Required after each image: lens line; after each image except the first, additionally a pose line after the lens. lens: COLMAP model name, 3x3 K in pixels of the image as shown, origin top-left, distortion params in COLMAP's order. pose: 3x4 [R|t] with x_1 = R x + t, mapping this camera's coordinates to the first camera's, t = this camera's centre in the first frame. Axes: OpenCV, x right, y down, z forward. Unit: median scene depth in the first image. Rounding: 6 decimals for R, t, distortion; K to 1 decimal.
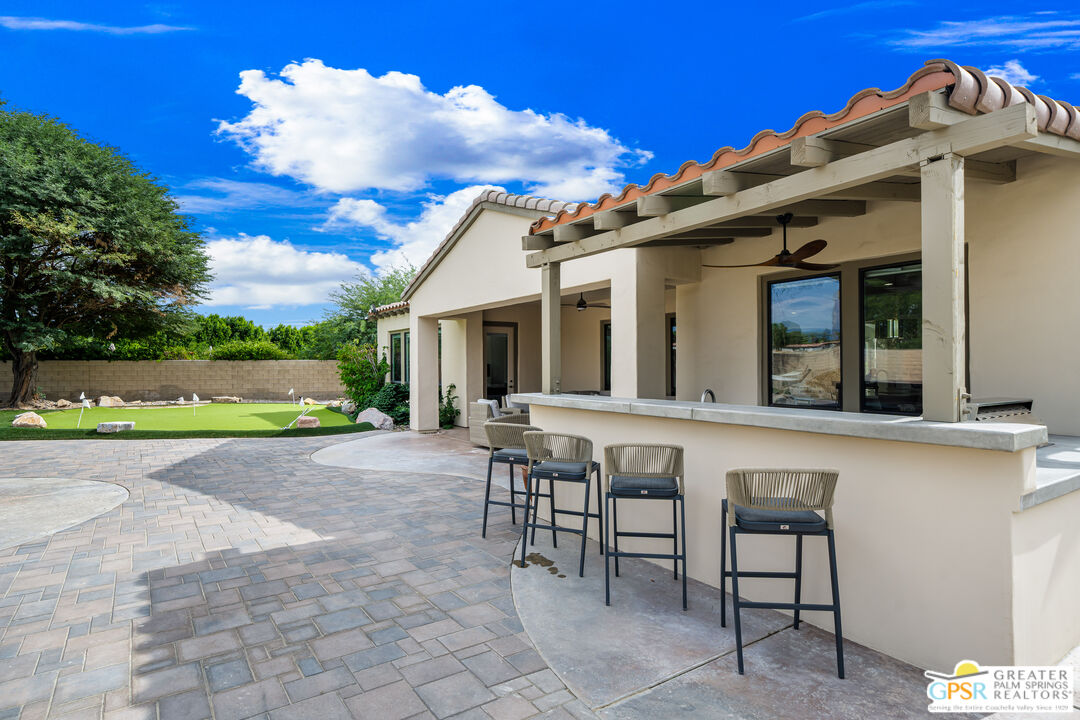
lens RADIAL K [[590.0, 0, 540.0], [0, 590.0, 360.0], [0, 0, 1]] dist [0.001472, -0.000700]
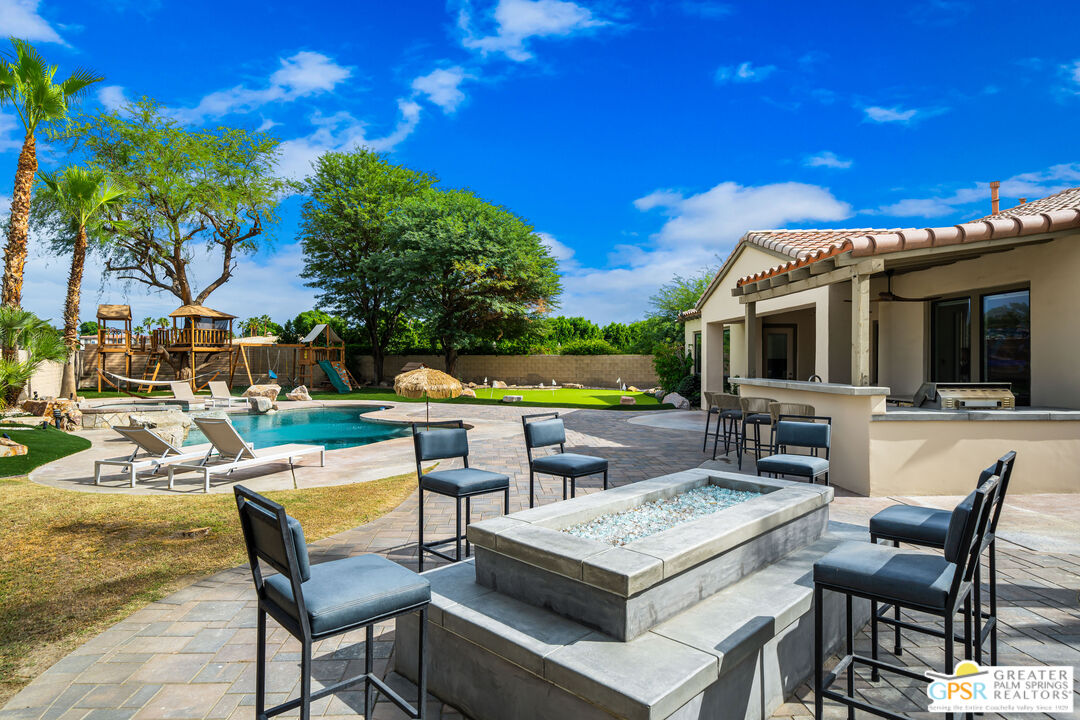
lens RADIAL K [[590.0, 0, 540.0], [0, 590.0, 360.0], [0, 0, 1]] dist [0.001472, -0.000700]
pose [[0.859147, 0.004783, -0.511706, 0.073089], [0.000585, 0.999946, 0.010329, -0.002596], [0.511728, -0.009174, 0.859098, -0.155772]]
